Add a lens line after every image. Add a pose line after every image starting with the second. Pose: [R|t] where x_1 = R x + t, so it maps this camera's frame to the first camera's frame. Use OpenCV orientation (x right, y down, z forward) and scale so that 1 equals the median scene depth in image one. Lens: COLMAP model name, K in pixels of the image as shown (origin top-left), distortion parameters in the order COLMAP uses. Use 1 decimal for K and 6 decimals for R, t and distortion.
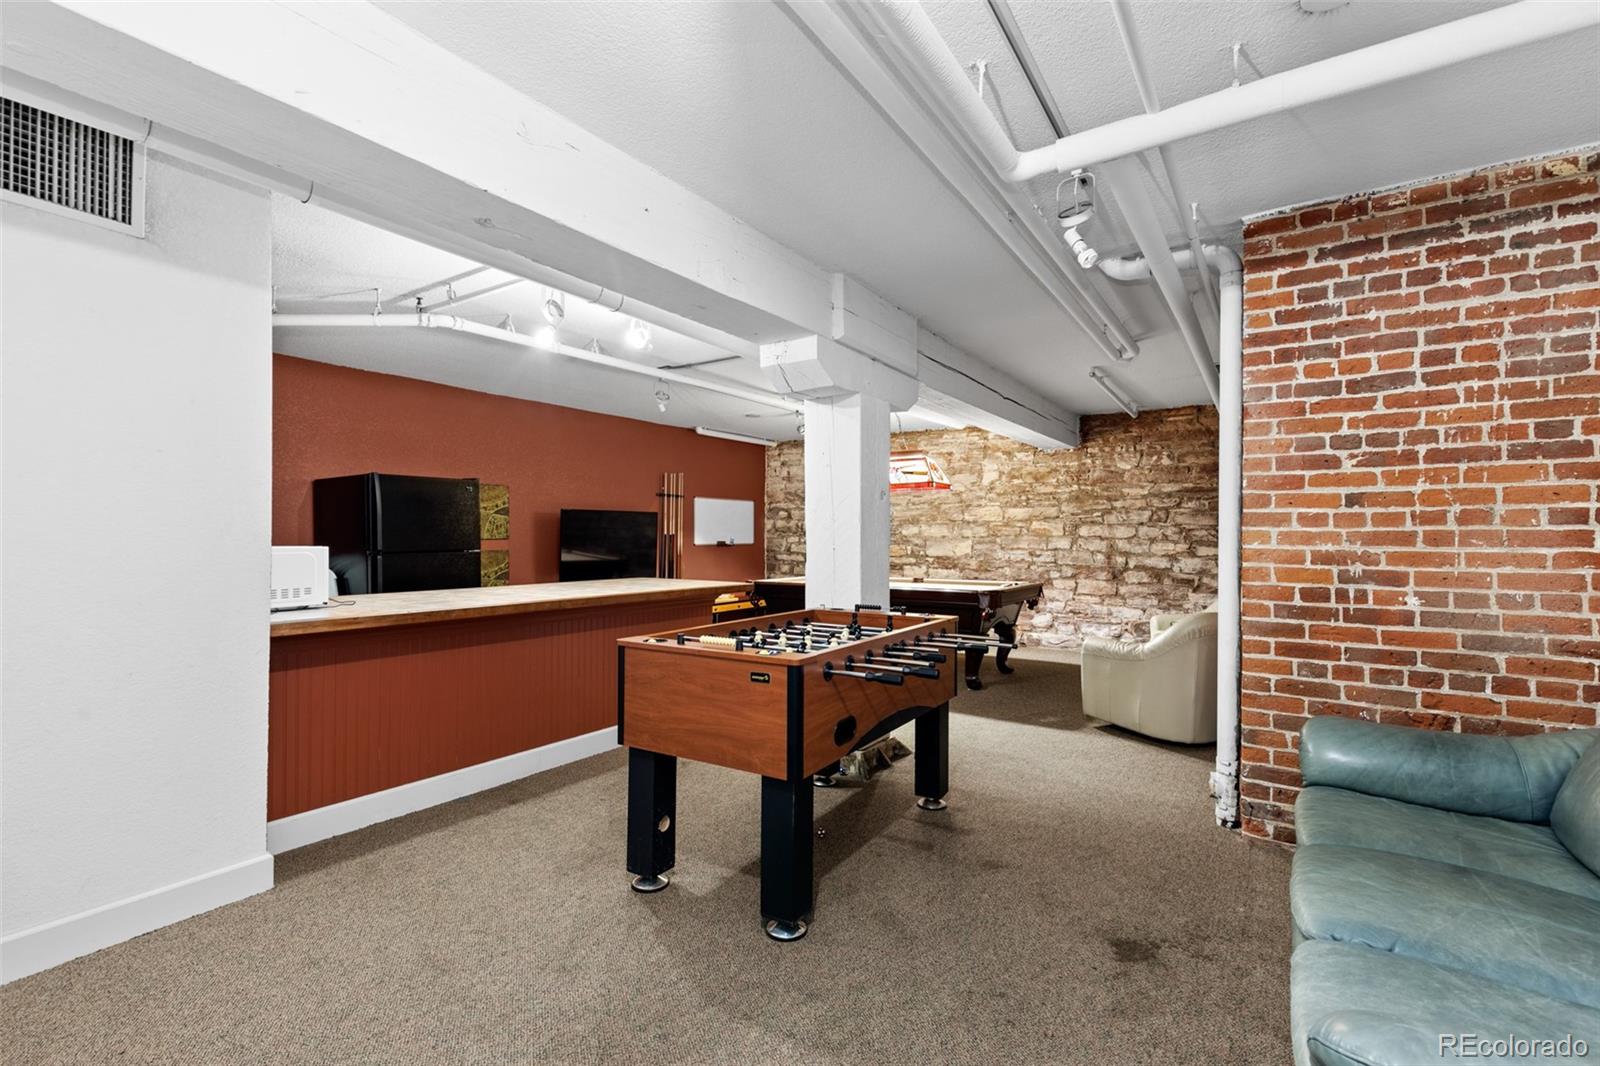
lens RADIAL K [[713.4, 0, 797.9], [0, 713.4, 531.3], [0, 0, 1]] dist [0.009035, -0.002910]
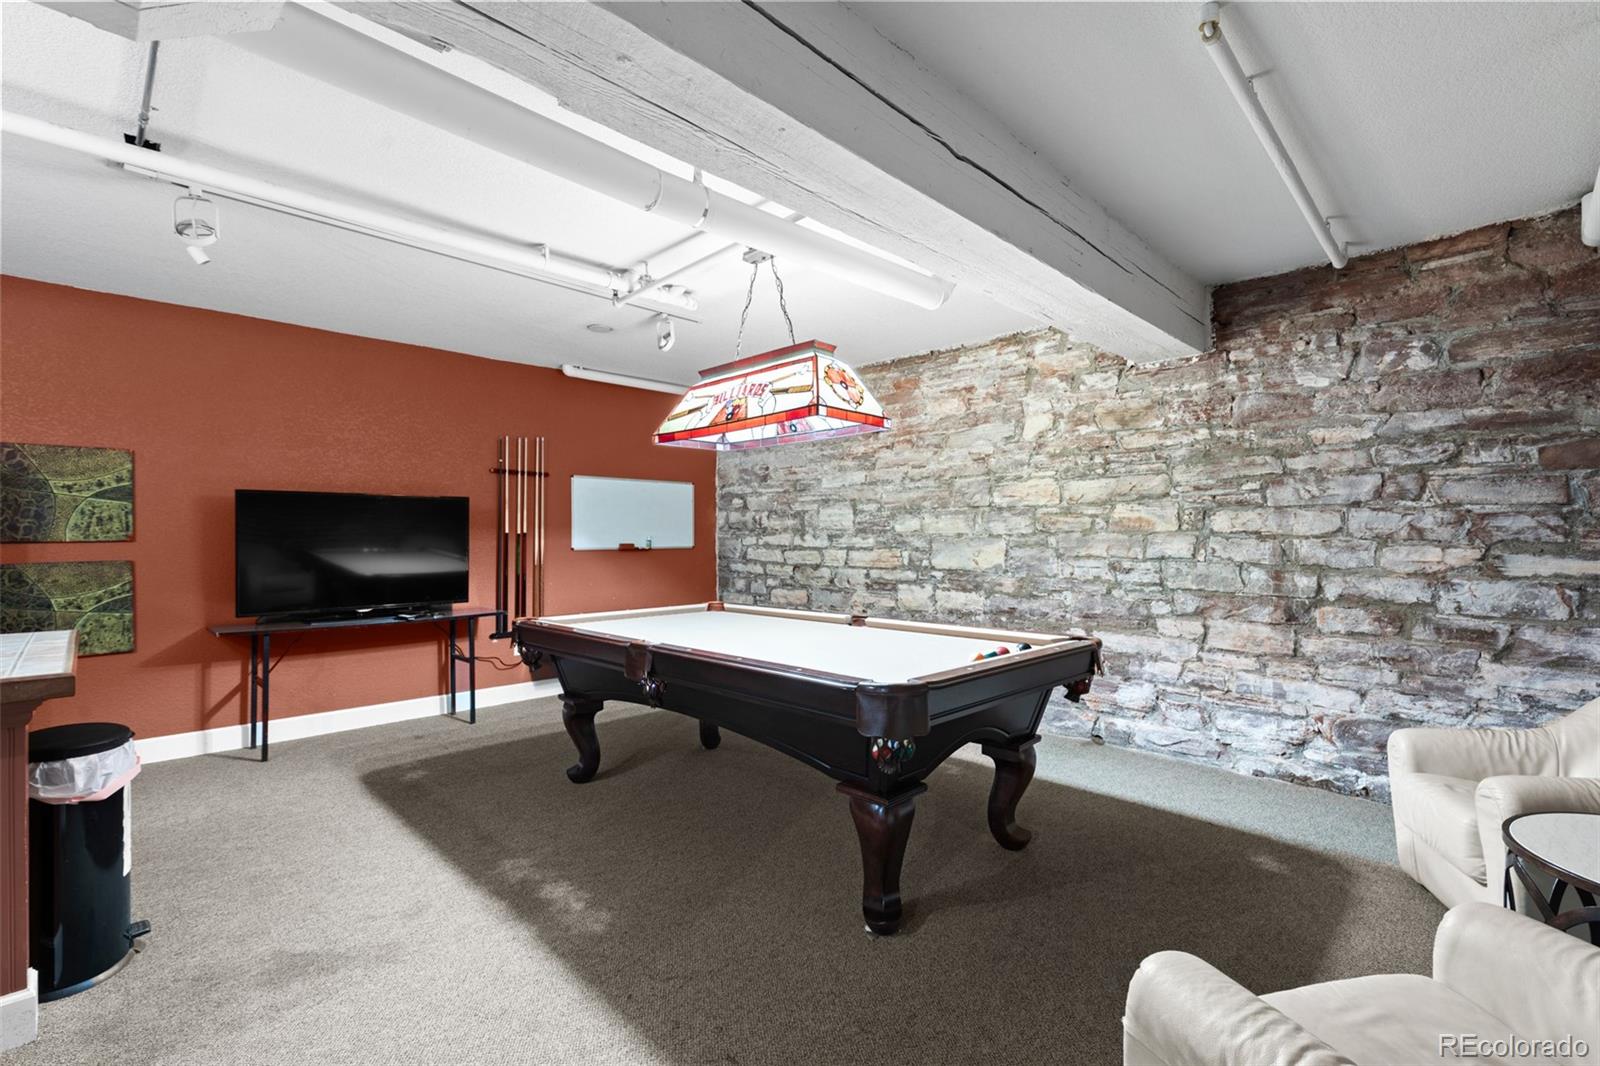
lens RADIAL K [[713.4, 0, 802.3], [0, 713.4, 537.7], [0, 0, 1]] dist [0.009035, -0.002910]
pose [[0.982755, -0.003789, -0.184873, 0.211362], [0.005092, 0.999965, 0.006577, 0.006043], [0.184842, -0.007405, 0.982740, 0.470471]]
